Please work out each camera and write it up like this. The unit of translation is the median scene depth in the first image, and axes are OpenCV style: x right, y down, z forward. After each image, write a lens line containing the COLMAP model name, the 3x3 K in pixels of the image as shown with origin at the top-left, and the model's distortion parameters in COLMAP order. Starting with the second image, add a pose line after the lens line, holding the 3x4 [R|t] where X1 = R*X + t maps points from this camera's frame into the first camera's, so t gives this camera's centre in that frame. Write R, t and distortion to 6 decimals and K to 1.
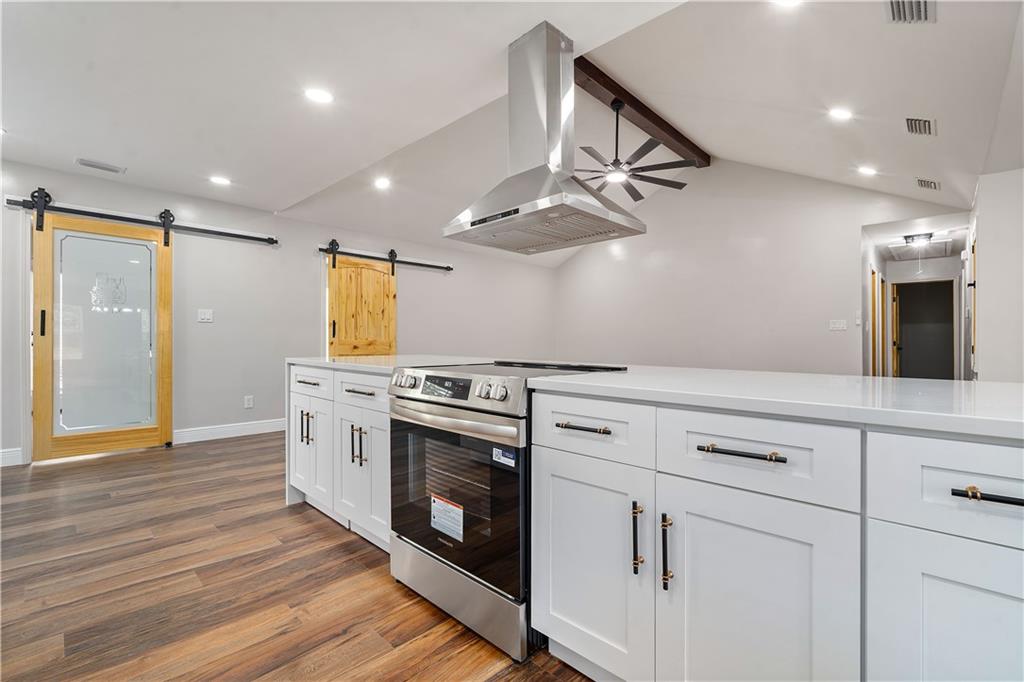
lens RADIAL K [[452.7, 0, 516.2], [0, 452.7, 343.1], [0, 0, 1]] dist [-0.006717, 0.000409]
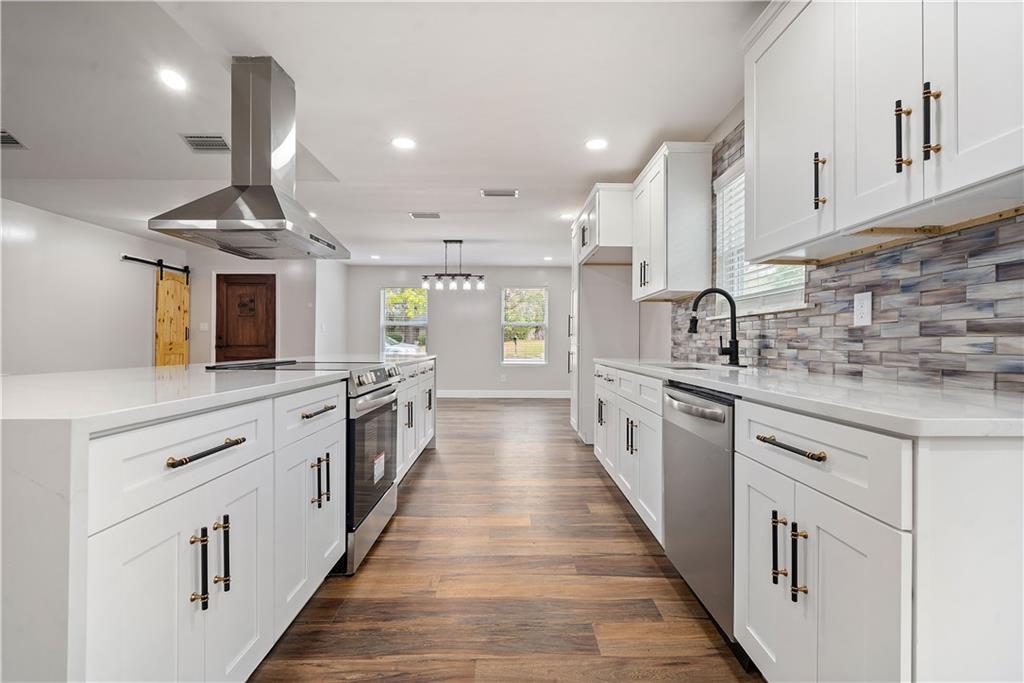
lens RADIAL K [[452.7, 0, 516.2], [0, 452.7, 343.6], [0, 0, 1]] dist [-0.006717, 0.000409]
pose [[-0.703708, -0.009877, 0.710420, -0.835945], [-0.003715, 0.999941, 0.010223, -0.011081], [-0.710479, 0.004555, -0.703703, 0.970351]]
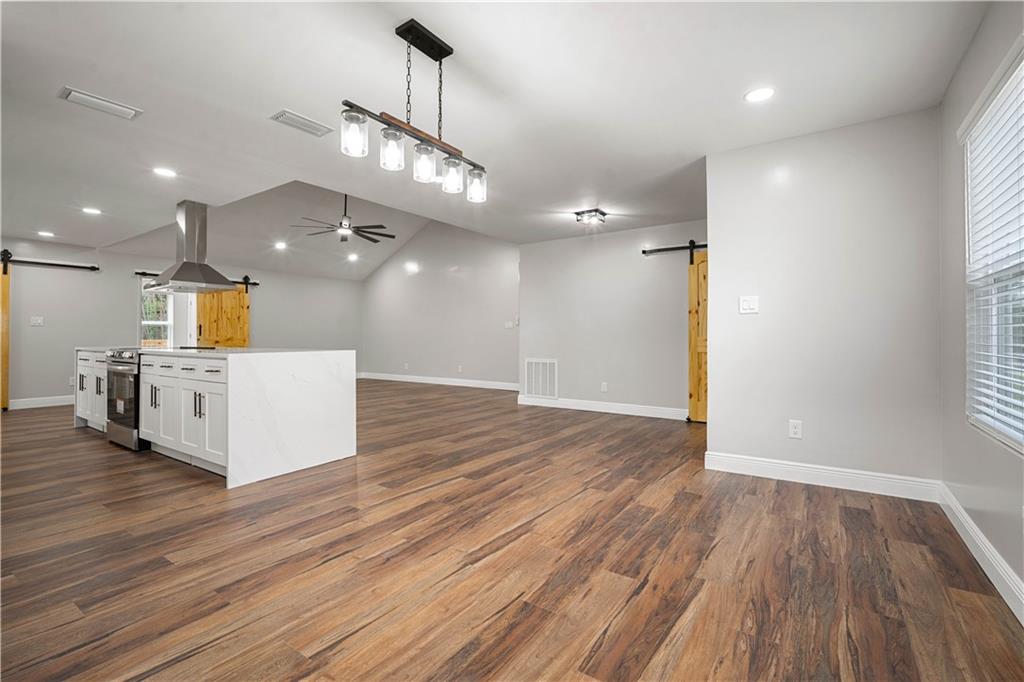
lens RADIAL K [[453.3, 0, 522.4], [0, 453.3, 331.2], [0, 0, 1]] dist [-0.001471, 0.000618]
pose [[0.985542, -0.004324, 0.169378, 0.949870], [0.007338, 0.999826, -0.017175, 0.012290], [-0.169274, 0.018170, 0.985402, -1.101473]]
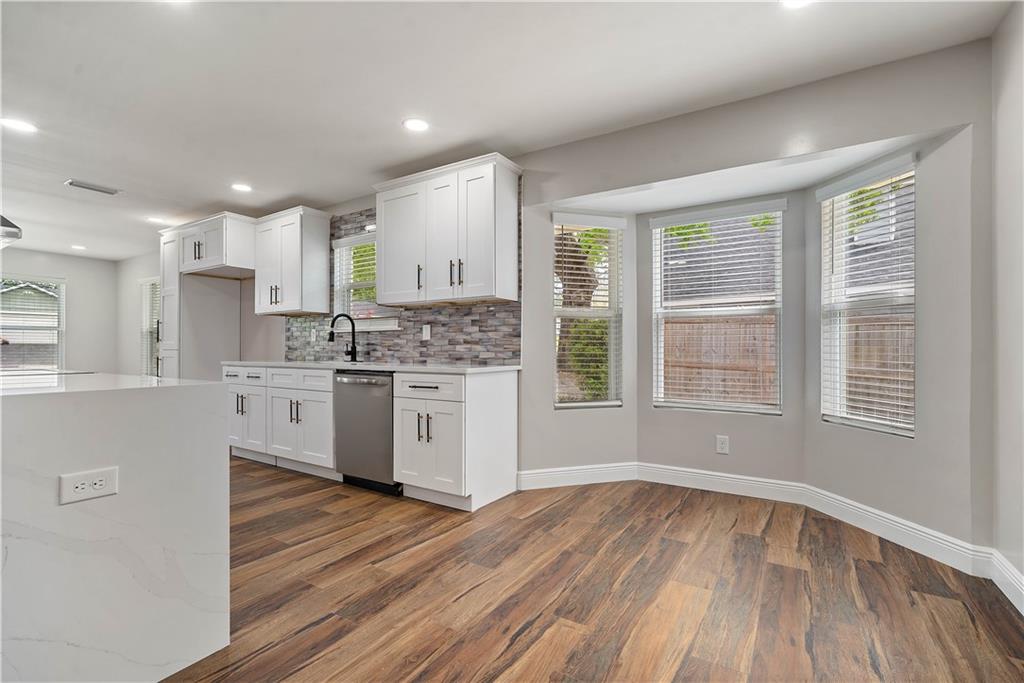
lens RADIAL K [[452.7, 0, 516.2], [0, 452.7, 343.6], [0, 0, 1]] dist [-0.006717, 0.000409]
pose [[-0.977681, -0.011730, -0.209766, -0.715361], [-0.009285, 0.999877, -0.012637, -0.004985], [0.209889, -0.010407, -0.977670, 1.564049]]
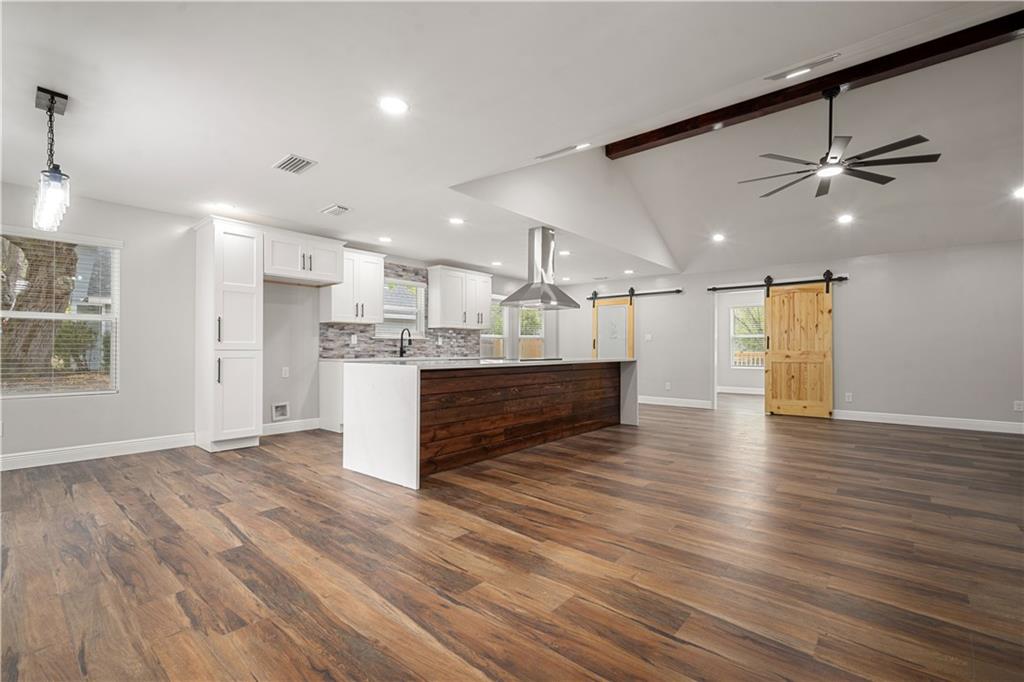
lens RADIAL K [[450.2, 0, 516.5], [0, 450.2, 344.9], [0, 0, 1]] dist [-0.005944, 0.000160]
pose [[0.061388, -0.014552, -0.998008, 1.848242], [-0.008960, 0.999845, -0.015130, 0.004832], [0.998074, 0.009871, 0.061248, 0.514967]]
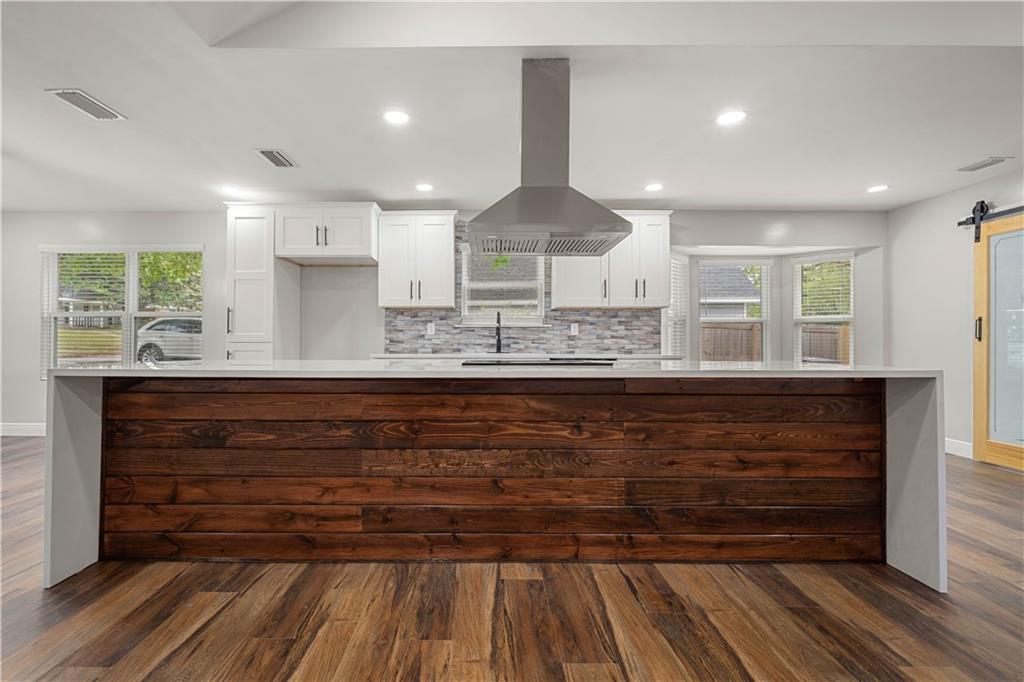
lens RADIAL K [[458.5, 0, 480.7], [0, 458.5, 343.8], [0, 0, 1]] dist [-0.012923, 0.000221]
pose [[-0.730108, -0.003530, -0.683322, 0.673449], [-0.010011, 0.999935, 0.005531, -0.003034], [0.683258, 0.010879, -0.730096, 1.237465]]
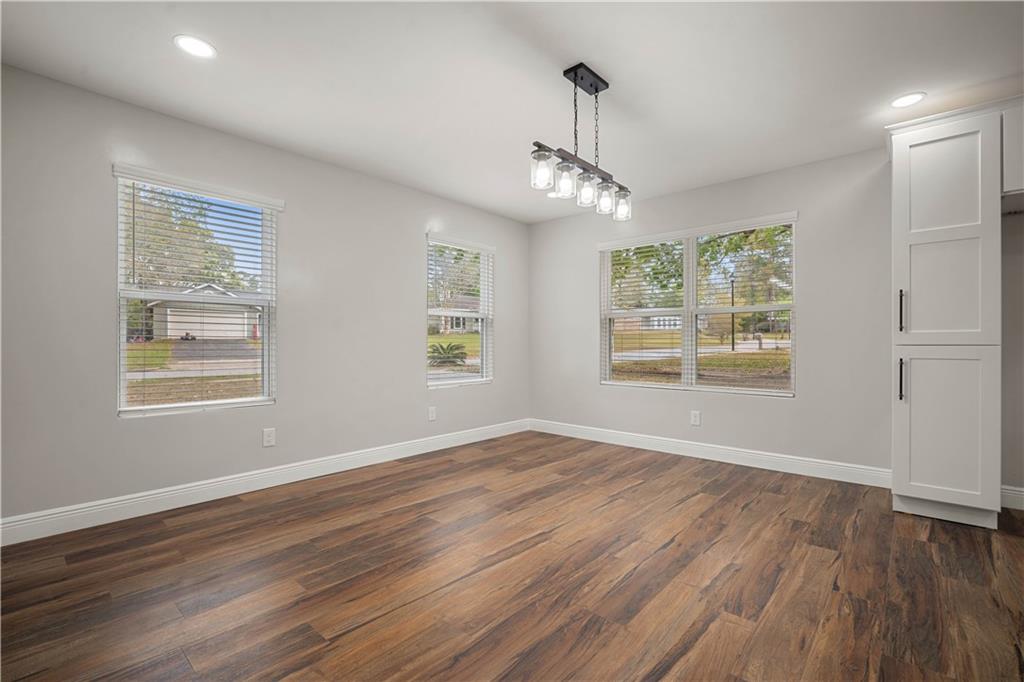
lens RADIAL K [[450.2, 0, 516.5], [0, 450.2, 344.9], [0, 0, 1]] dist [-0.005944, 0.000160]
pose [[-0.999162, -0.004341, -0.040708, 1.080523], [-0.004729, 0.999944, 0.009433, 0.002719], [0.040665, 0.009617, -0.999127, 0.479506]]
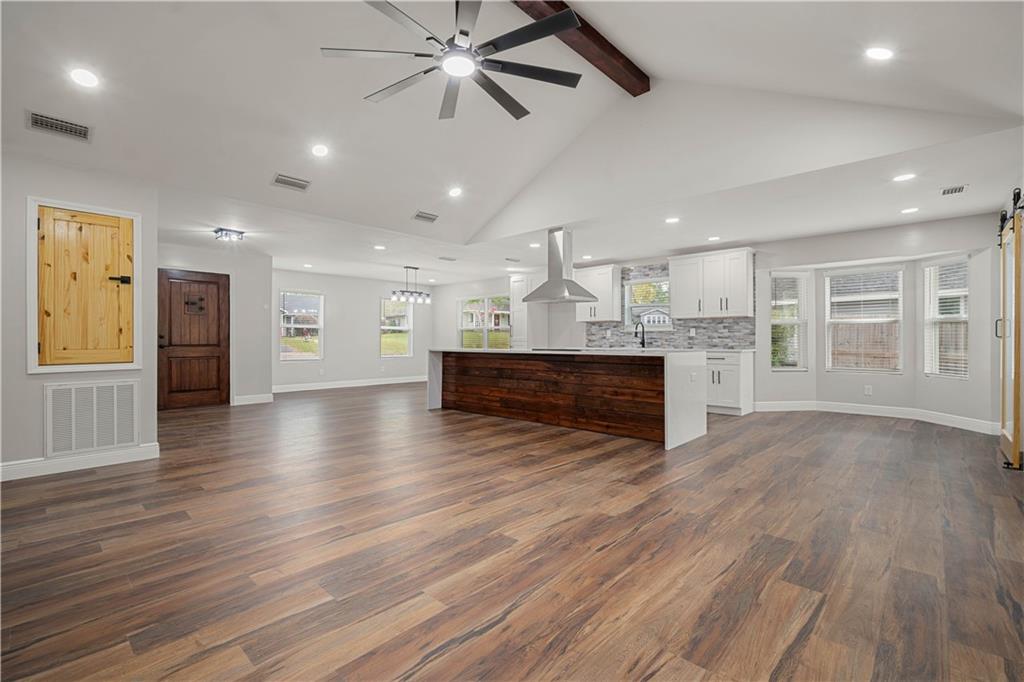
lens RADIAL K [[458.3, 0, 524.2], [0, 458.3, 337.0], [0, 0, 1]] dist [-0.001044, 0.000042]
pose [[-0.999545, -0.004311, -0.029855, 0.260479], [-0.004298, 0.999991, -0.000488, -0.019488], [0.029857, -0.000360, -0.999554, 2.716902]]
